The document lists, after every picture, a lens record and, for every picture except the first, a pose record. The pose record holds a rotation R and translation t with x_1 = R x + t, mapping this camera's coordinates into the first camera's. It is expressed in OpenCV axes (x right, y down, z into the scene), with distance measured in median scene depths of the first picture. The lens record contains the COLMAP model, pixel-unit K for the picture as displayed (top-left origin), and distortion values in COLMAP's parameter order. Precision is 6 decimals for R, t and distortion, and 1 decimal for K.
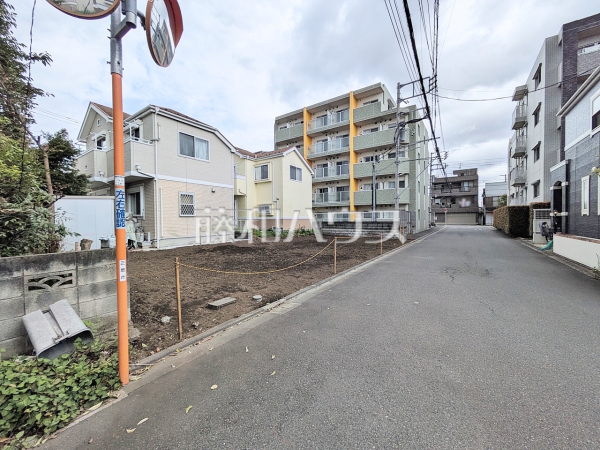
lens RADIAL K [[235.8, 0, 300.2], [0, 235.8, 223.3], [0, 0, 1]] dist [0.001920, -0.000005]
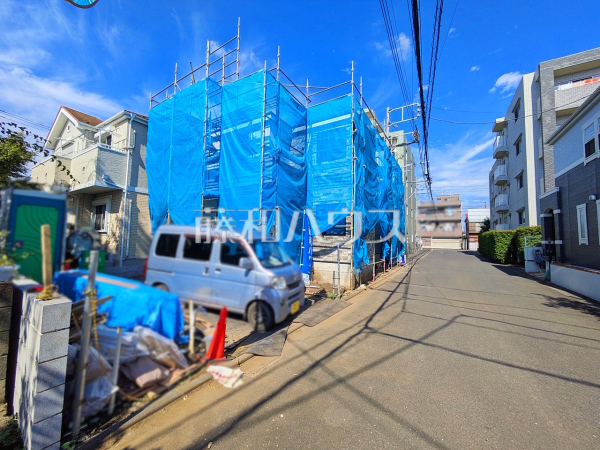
lens RADIAL K [[235.8, 0, 300.2], [0, 235.8, 223.3], [0, 0, 1]] dist [0.001920, -0.000005]
pose [[0.998134, 0.030469, 0.052917, 0.002592], [-0.025924, 0.996081, -0.084556, -0.004234], [-0.055286, 0.083027, 0.995013, 0.048817]]
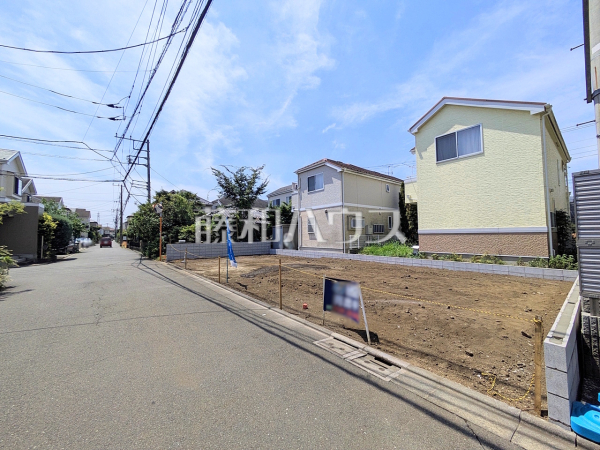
lens RADIAL K [[235.8, 0, 300.2], [0, 235.8, 223.3], [0, 0, 1]] dist [0.001920, -0.000005]
pose [[-0.280497, -0.042455, -0.958915, 0.565592], [-0.007759, 0.999089, -0.041963, -0.016428], [0.959823, -0.004330, -0.280571, 0.818179]]
